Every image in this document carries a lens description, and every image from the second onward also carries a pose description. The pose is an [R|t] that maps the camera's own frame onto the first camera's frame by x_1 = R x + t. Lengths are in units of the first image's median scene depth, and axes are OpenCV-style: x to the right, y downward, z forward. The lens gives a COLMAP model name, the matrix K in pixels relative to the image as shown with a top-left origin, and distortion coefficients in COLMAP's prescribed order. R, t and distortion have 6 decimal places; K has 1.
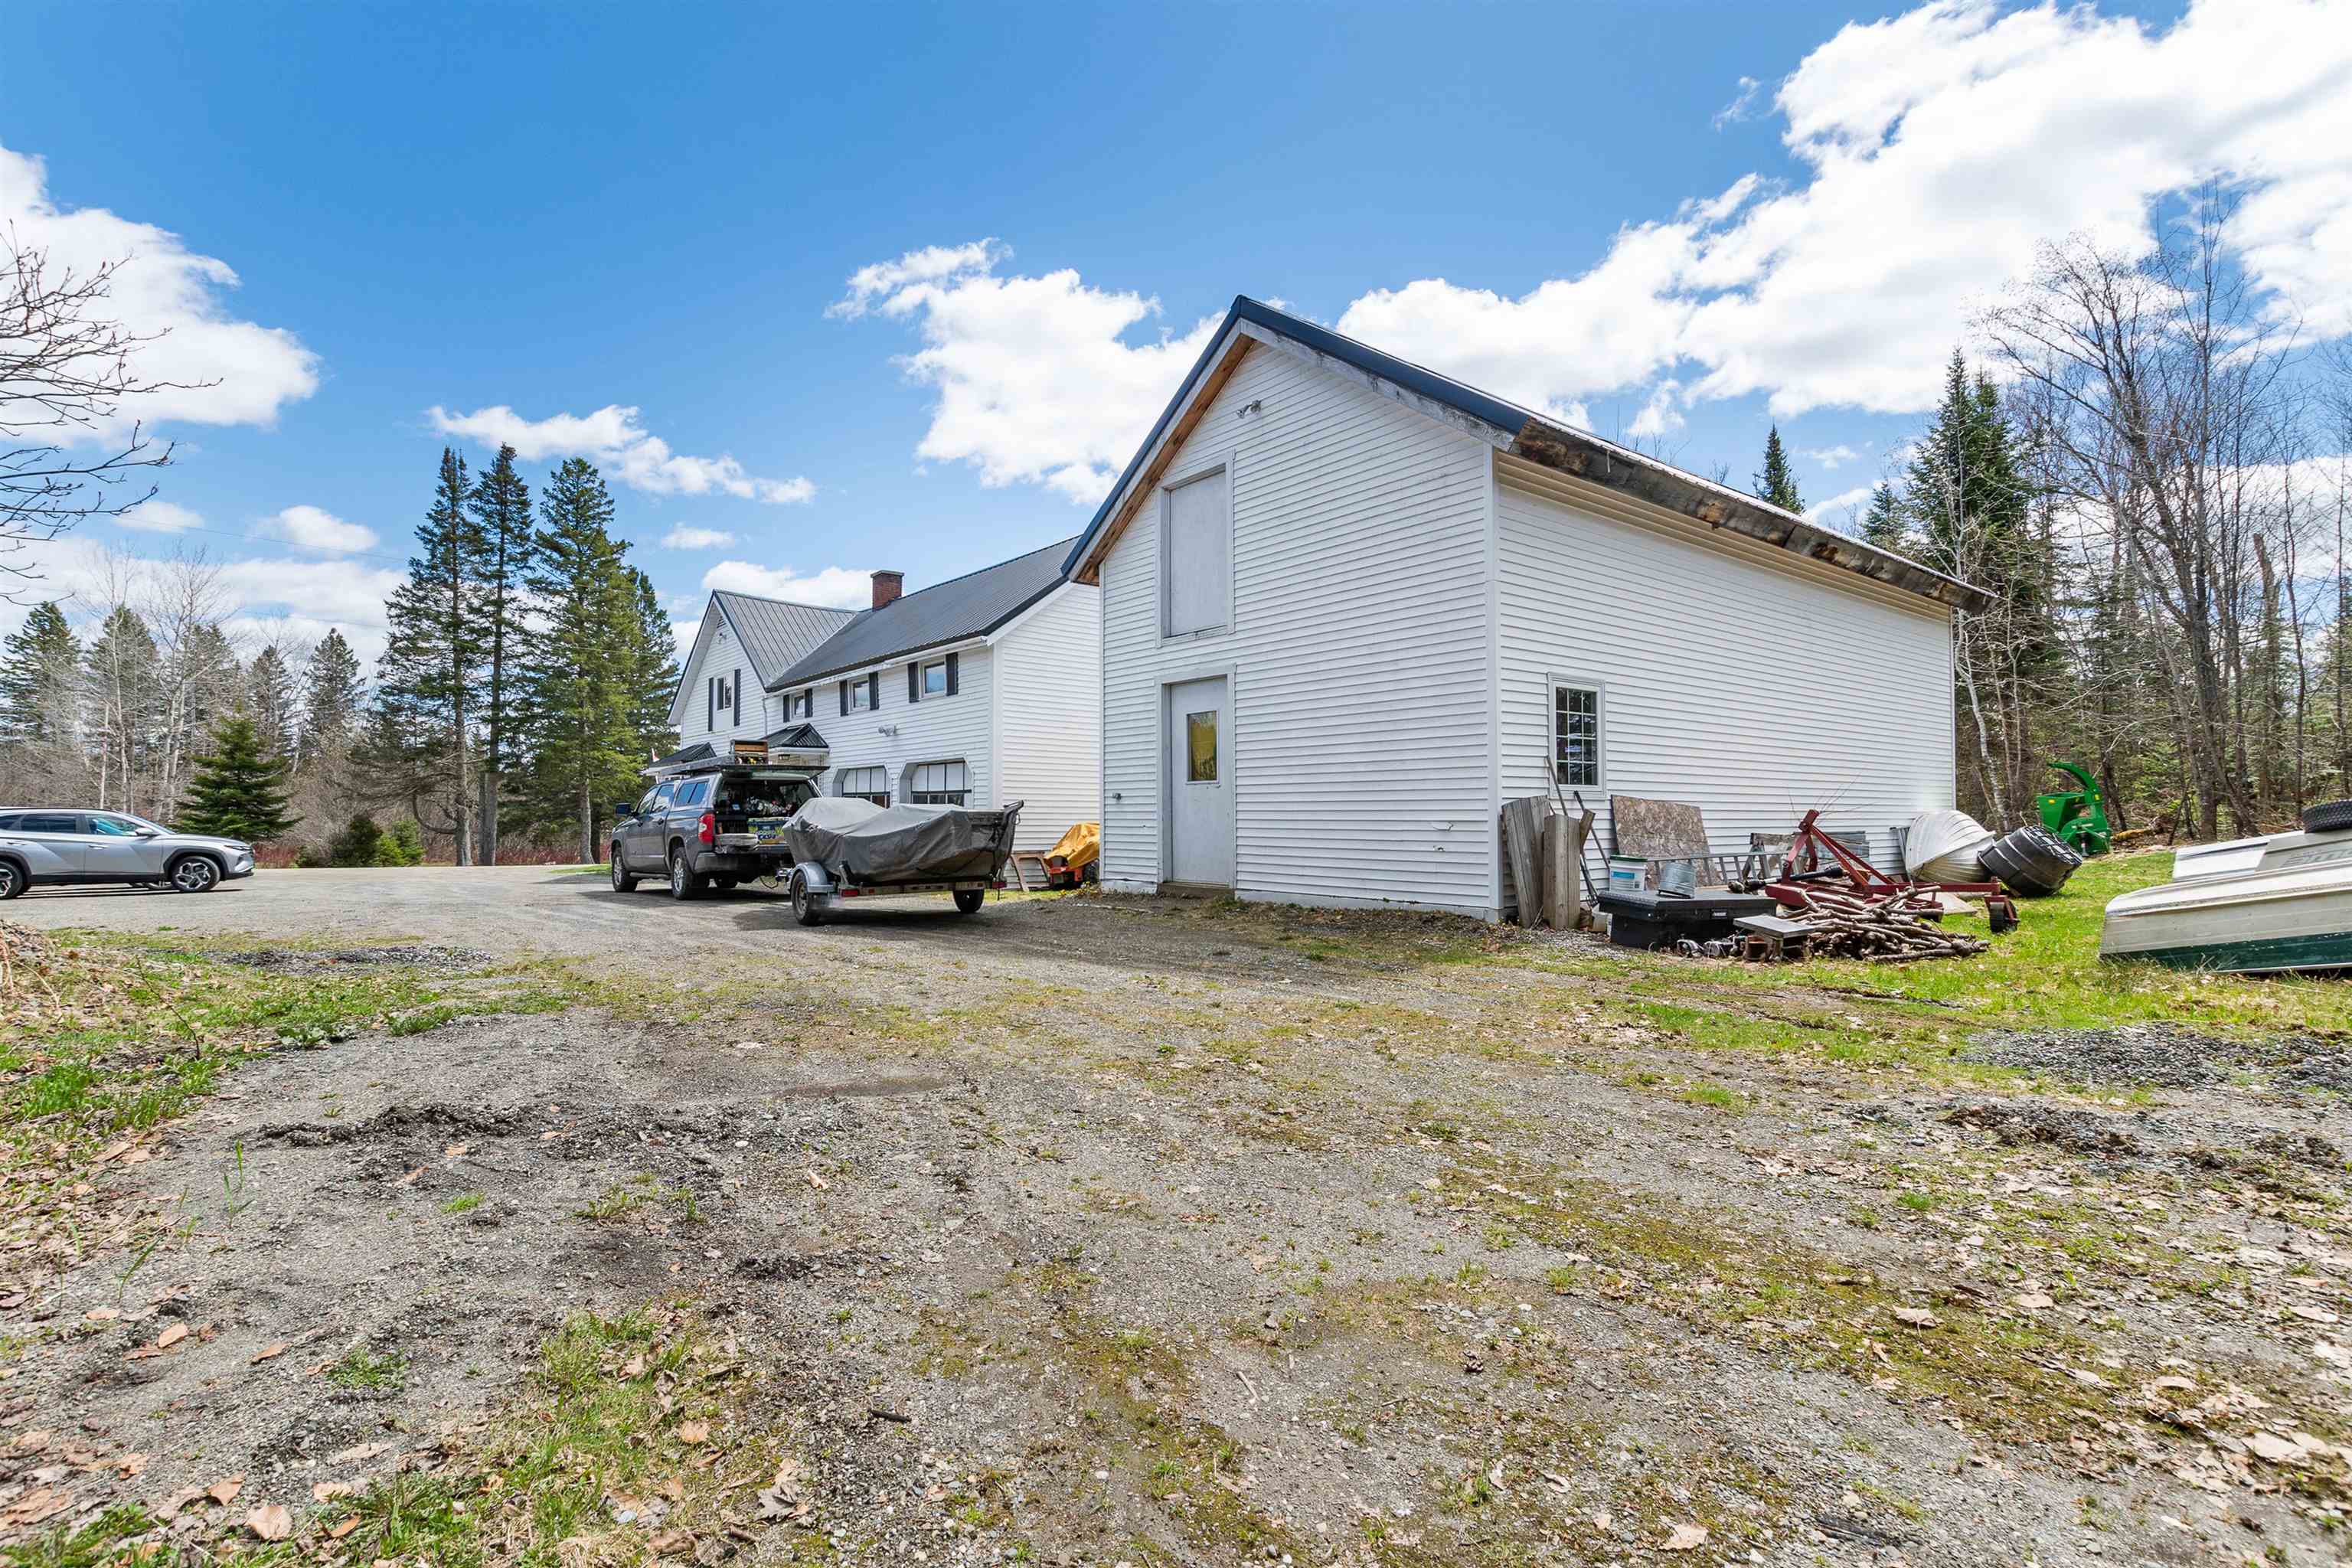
lens RADIAL K [[1122.1, 0, 1176.0], [0, 1122.1, 784.0], [0, 0, 1]] dist [0.000425, -0.000059]
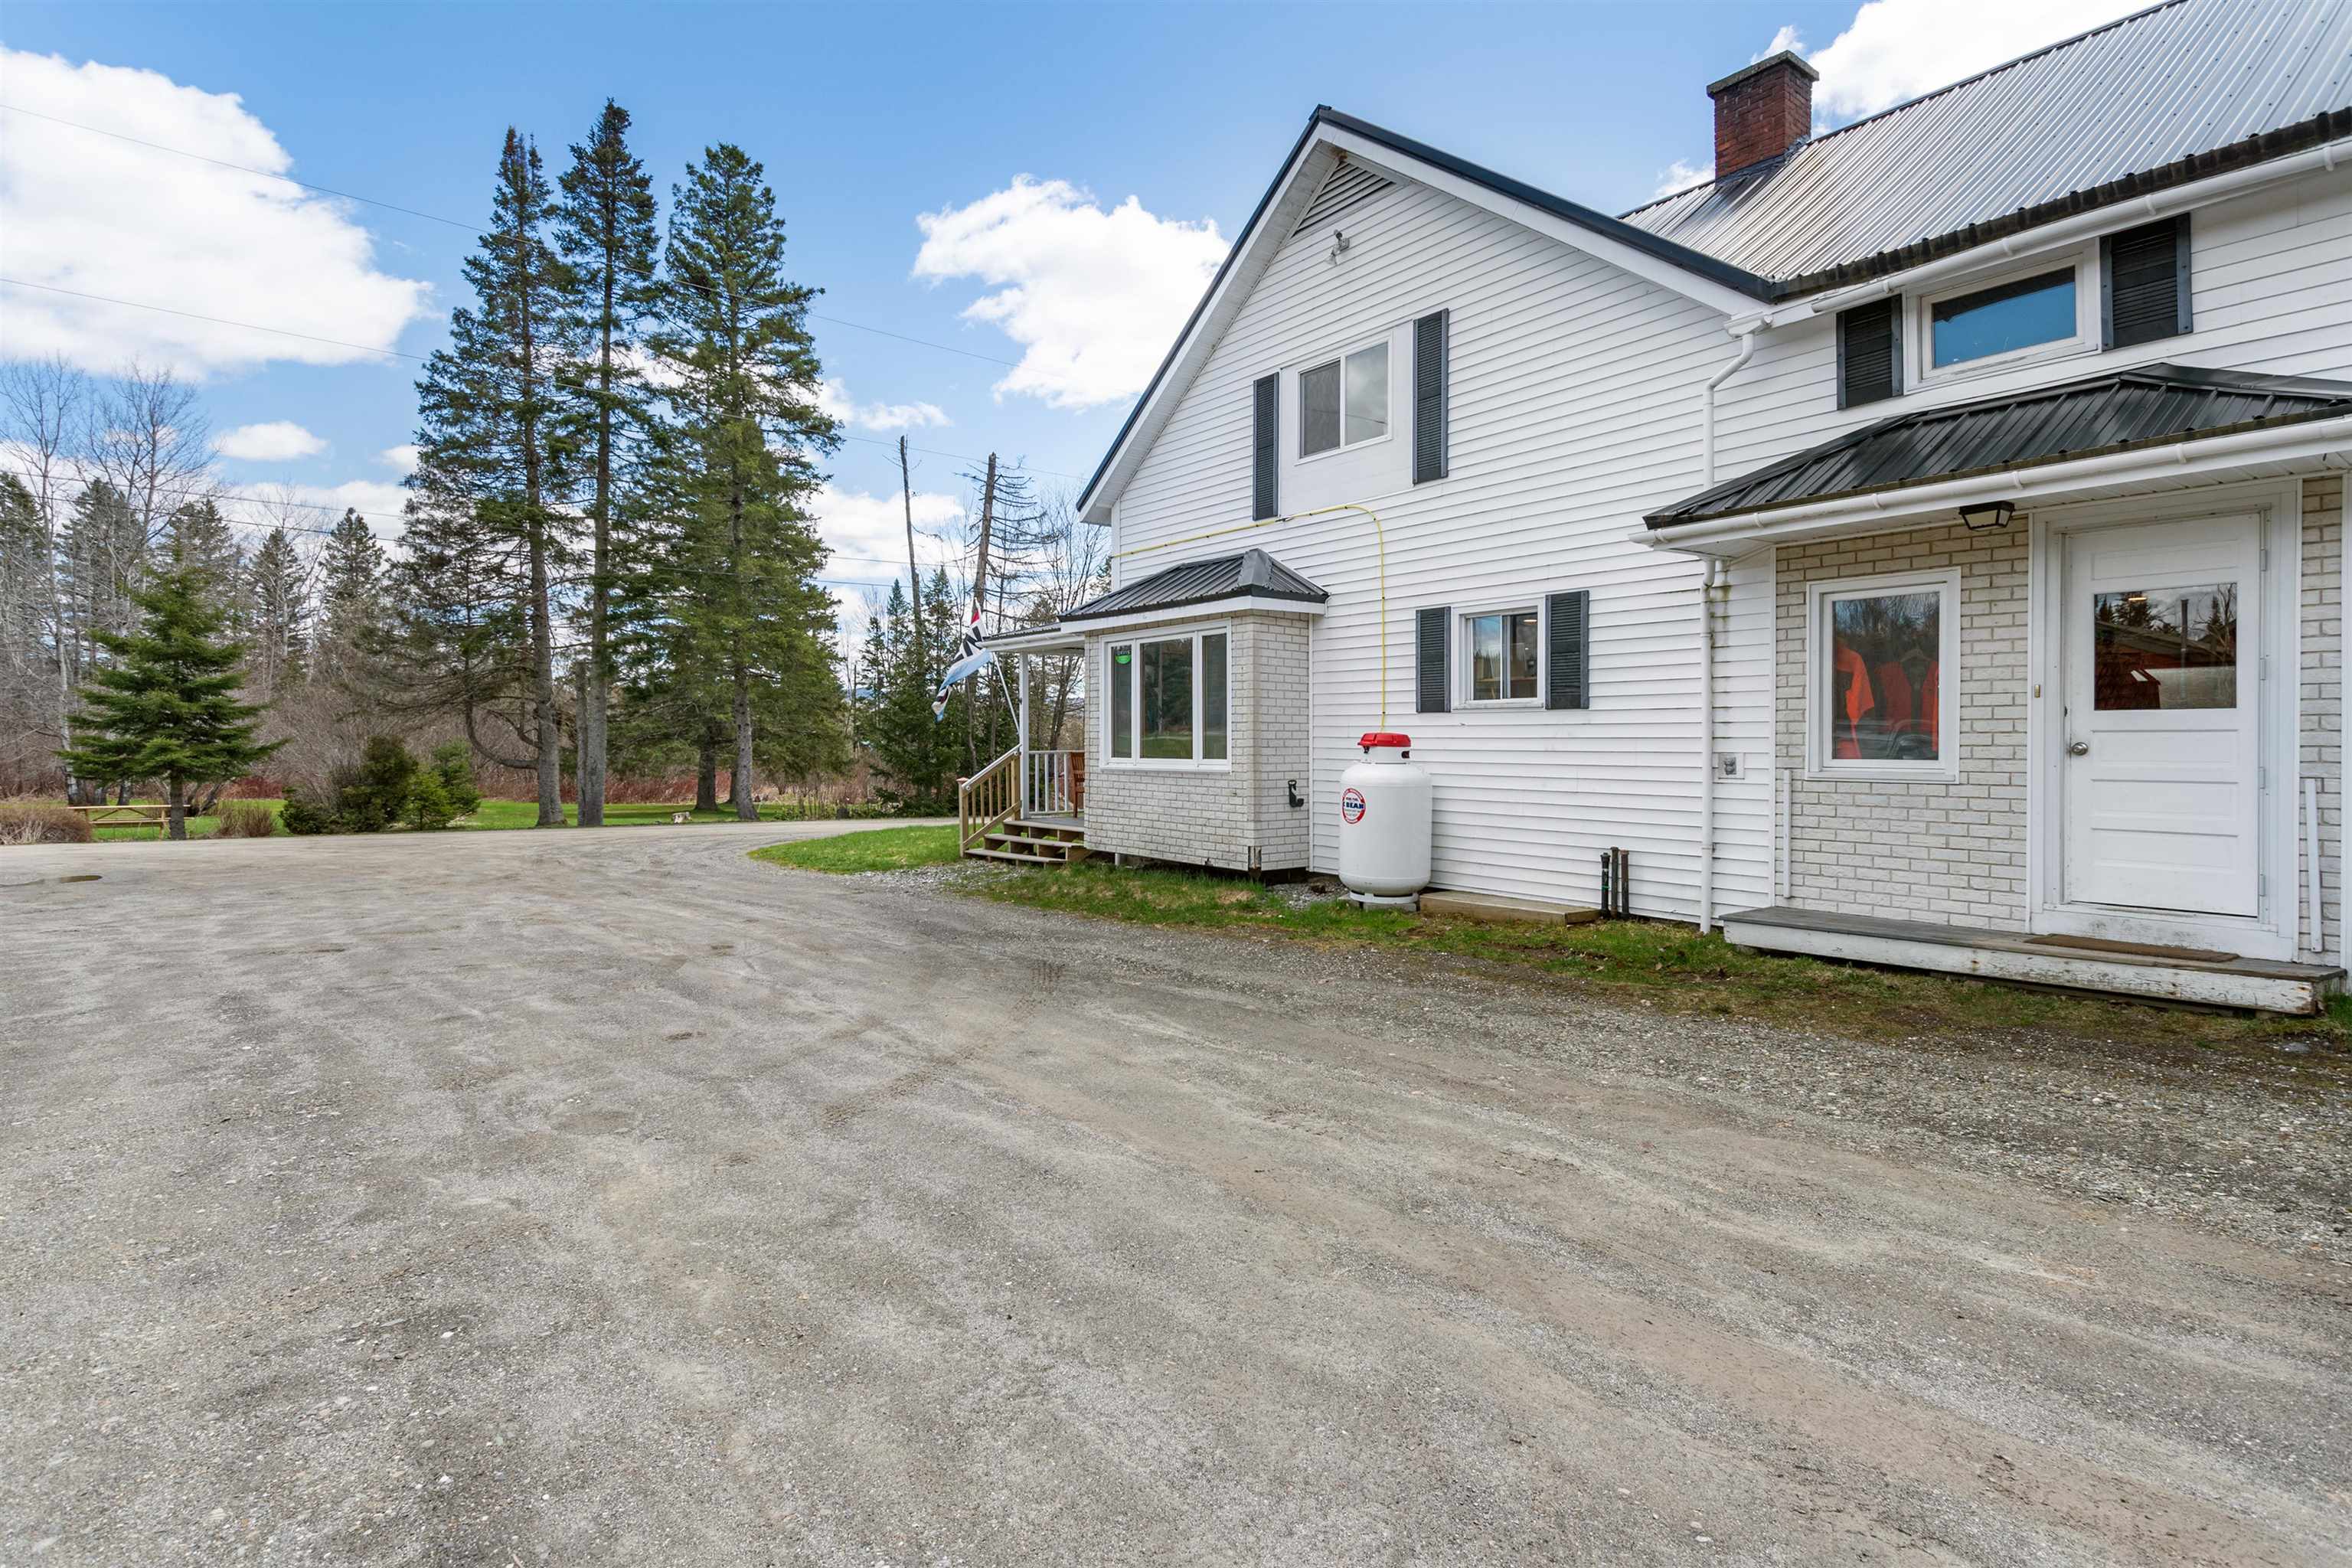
lens RADIAL K [[1142.8, 0, 1175.3], [0, 1142.8, 723.3], [0, 0, 1]] dist [-0.002947, -0.000221]
pose [[0.999621, -0.005488, -0.026960, -0.279189], [0.006070, 0.999749, 0.021551, 0.009988], [0.026835, -0.021707, 0.999404, 0.391873]]
